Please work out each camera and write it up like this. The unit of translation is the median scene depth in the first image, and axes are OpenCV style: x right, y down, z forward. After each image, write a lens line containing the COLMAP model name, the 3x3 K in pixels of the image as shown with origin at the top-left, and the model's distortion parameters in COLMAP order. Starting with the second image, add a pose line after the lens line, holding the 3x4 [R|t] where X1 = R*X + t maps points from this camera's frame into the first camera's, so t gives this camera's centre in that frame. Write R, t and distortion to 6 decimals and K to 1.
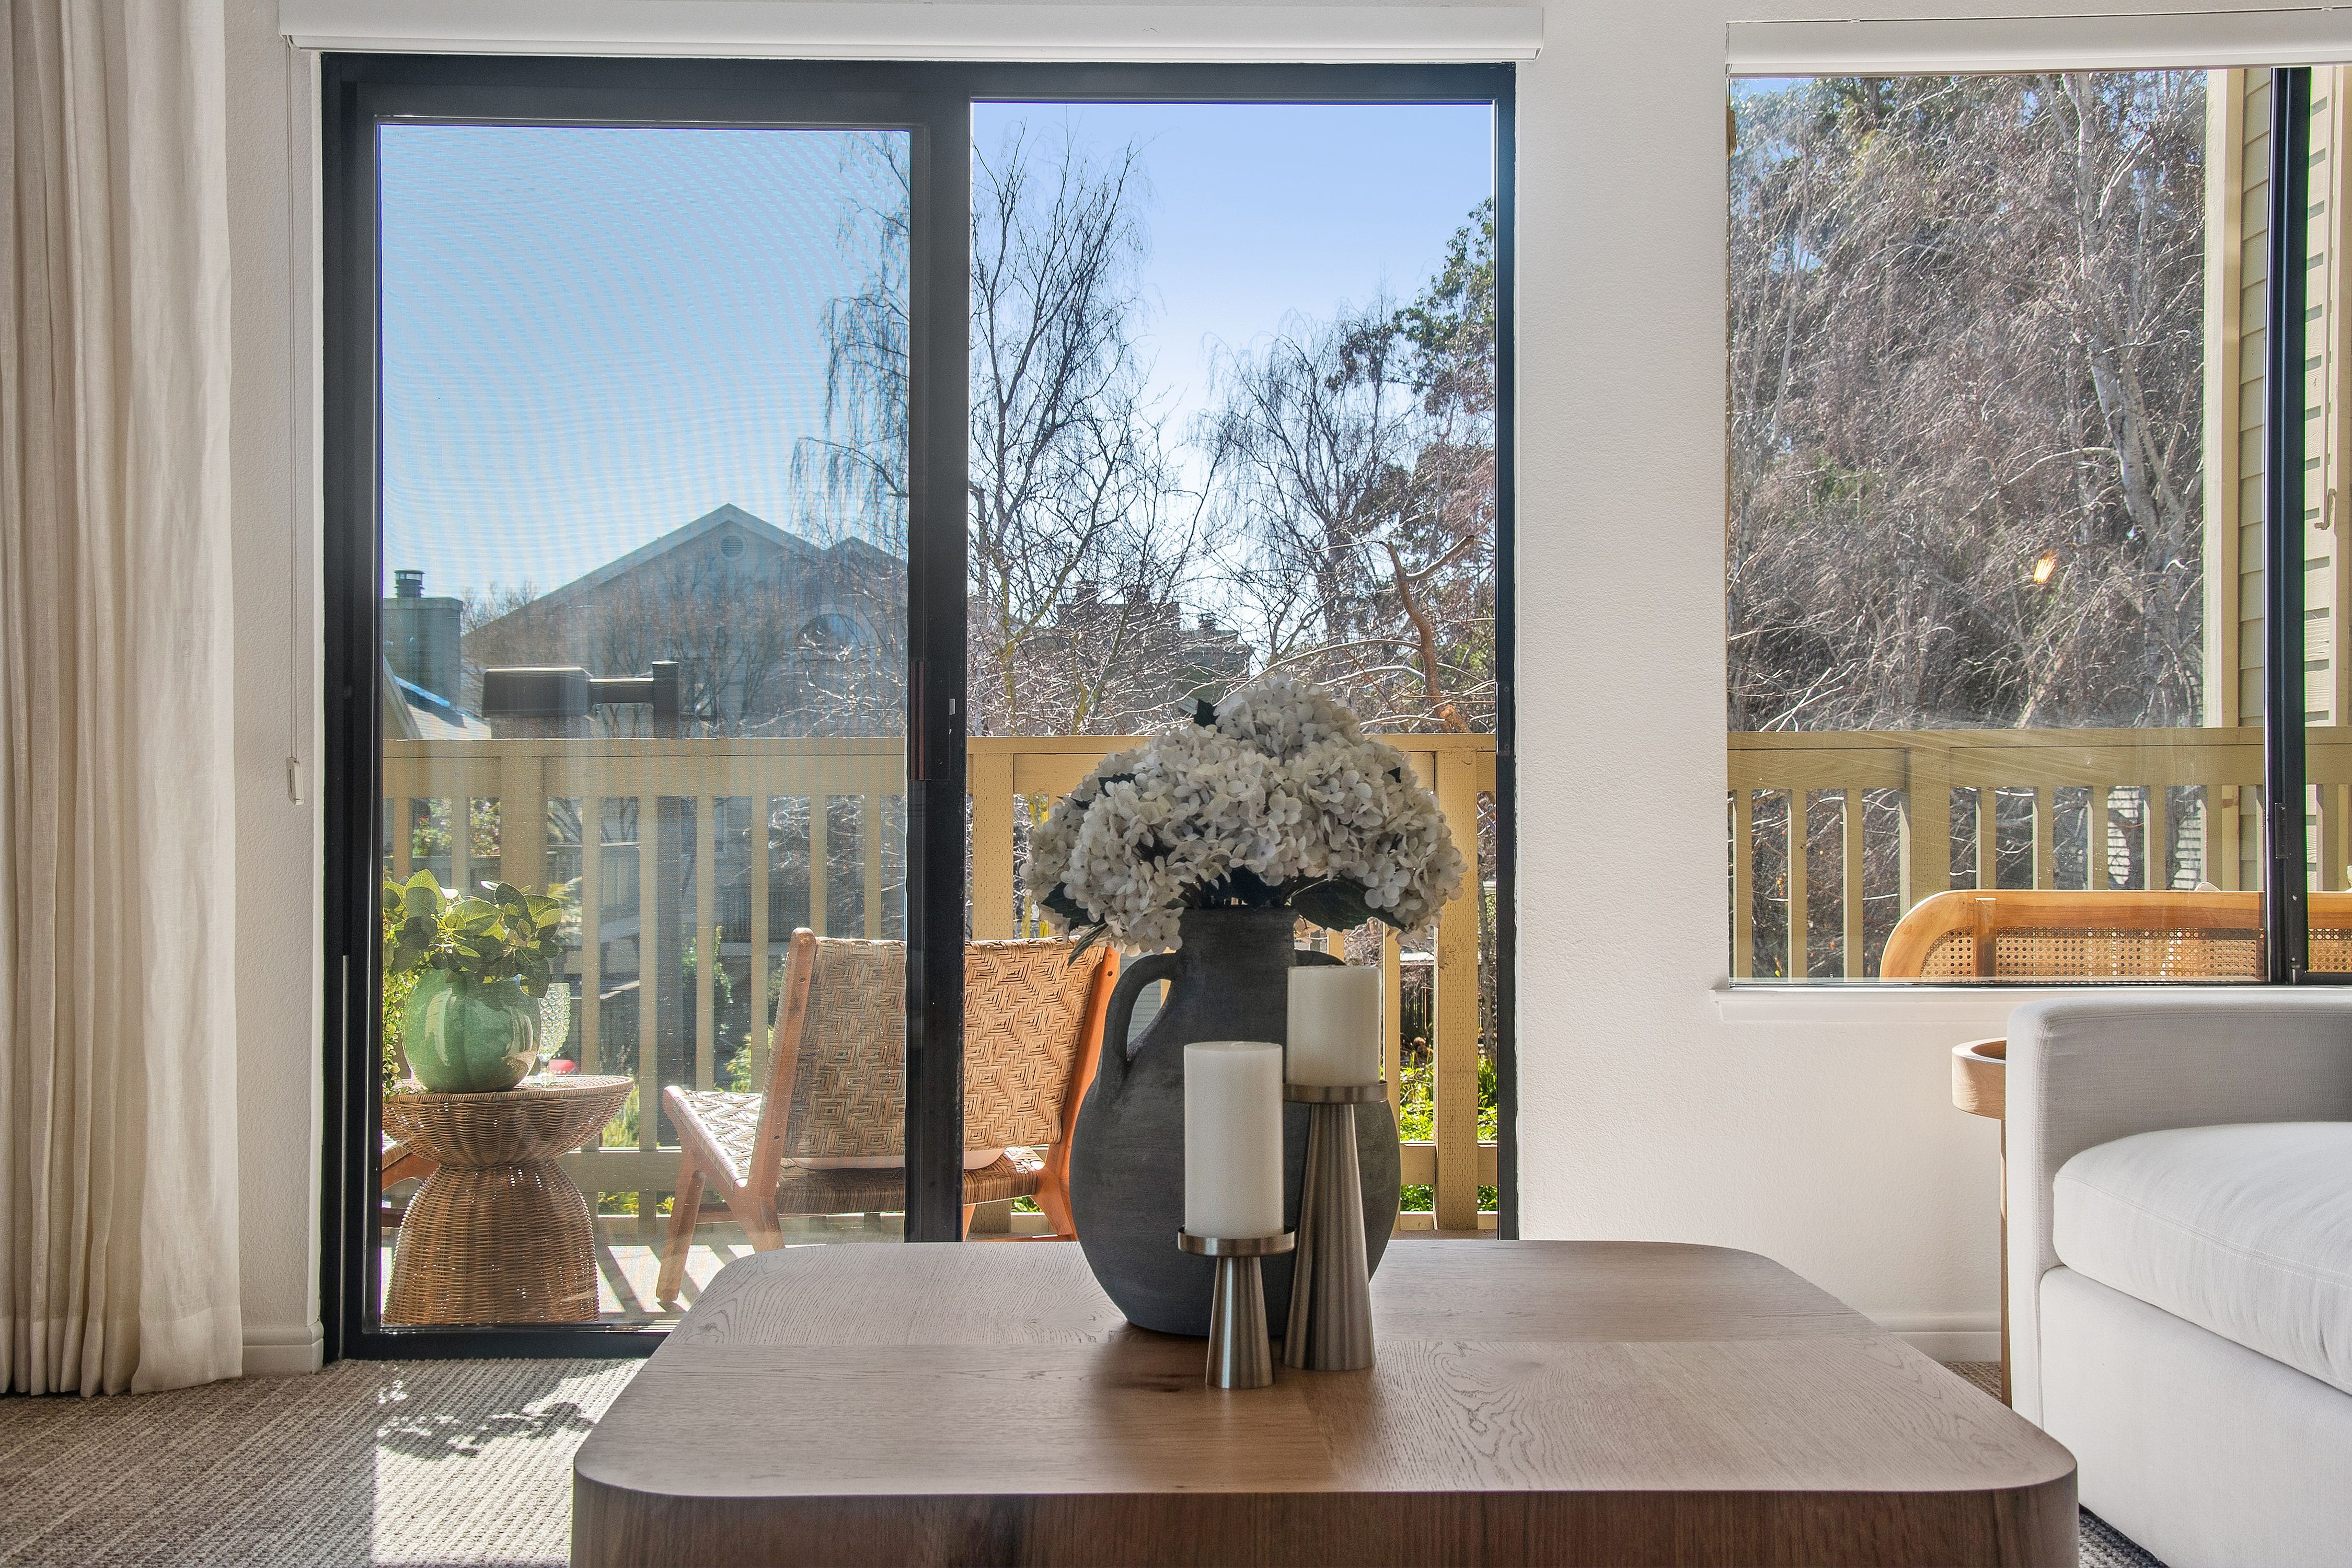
lens RADIAL K [[2879.5, 0, 1176.0], [0, 2879.5, 784.0], [0, 0, 1]] dist [0.085279, 0.000814]
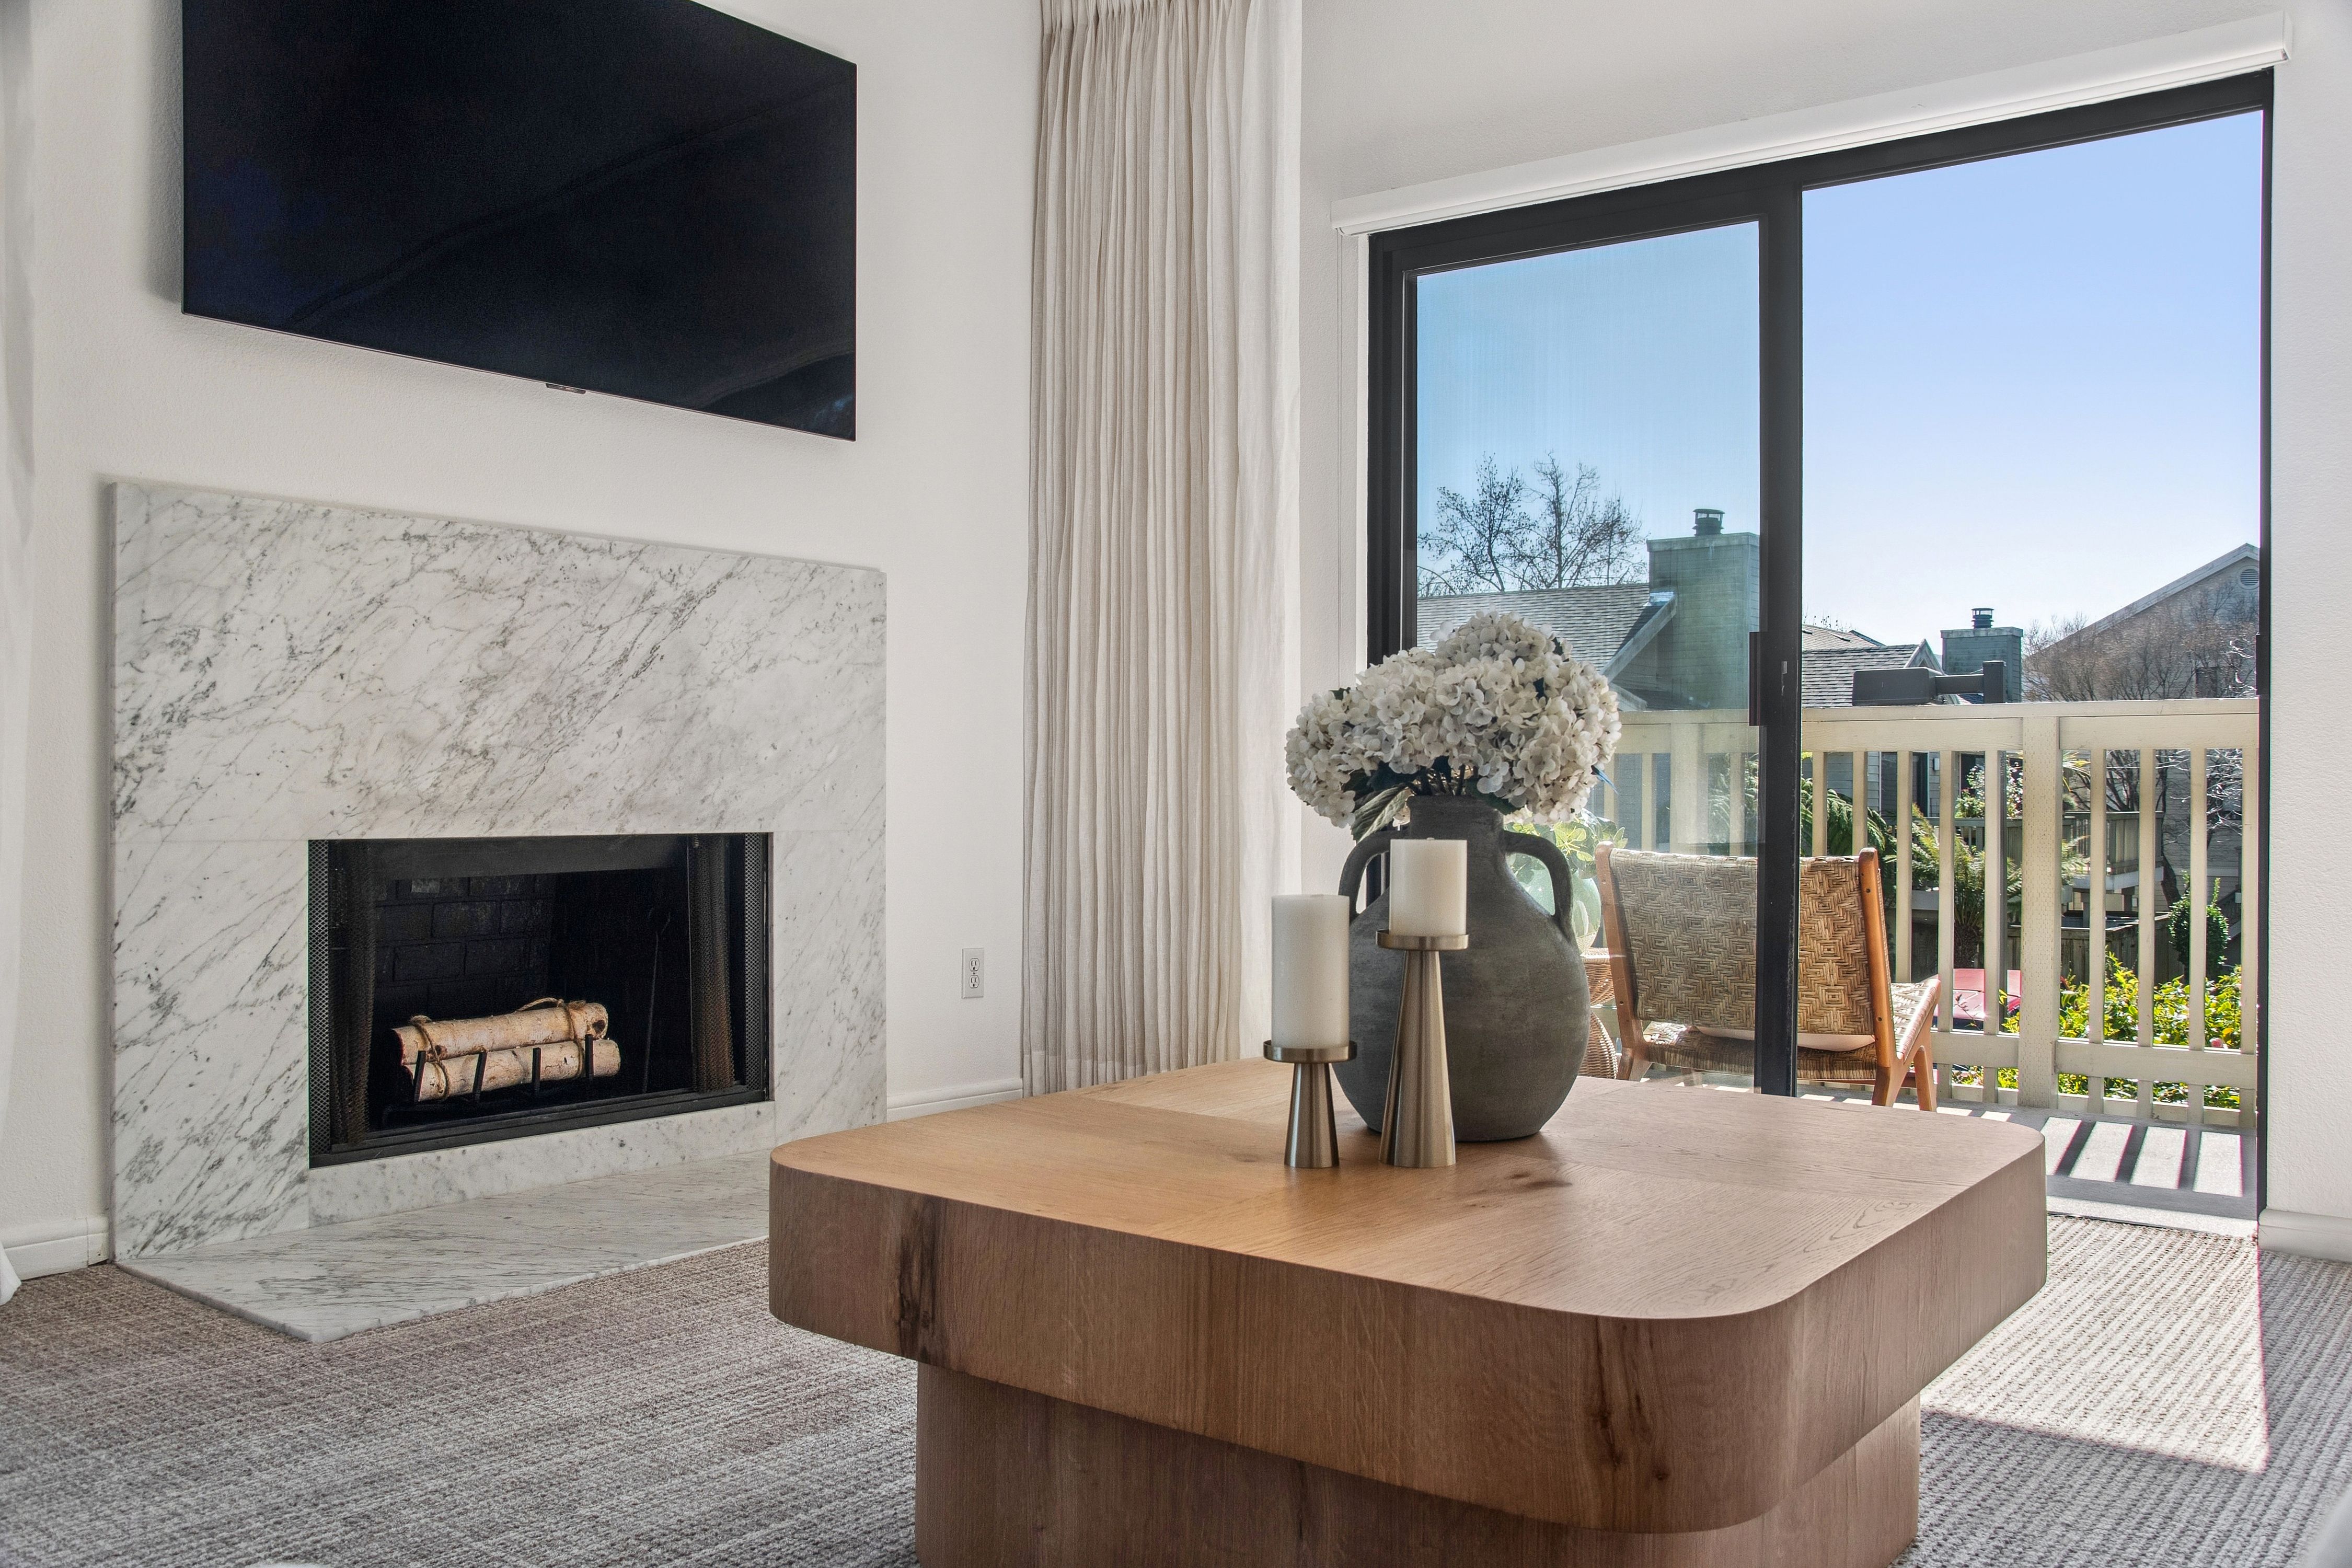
lens RADIAL K [[2047.8, 0, 1176.7], [0, 2047.8, 754.9], [0, 0, 1]] dist [0.006153, 0.013928]
pose [[0.790247, 0.000710, -0.612788, 0.265070], [-0.004859, 0.999975, -0.005107, 0.017286], [0.612769, 0.007013, 0.790231, 0.131476]]
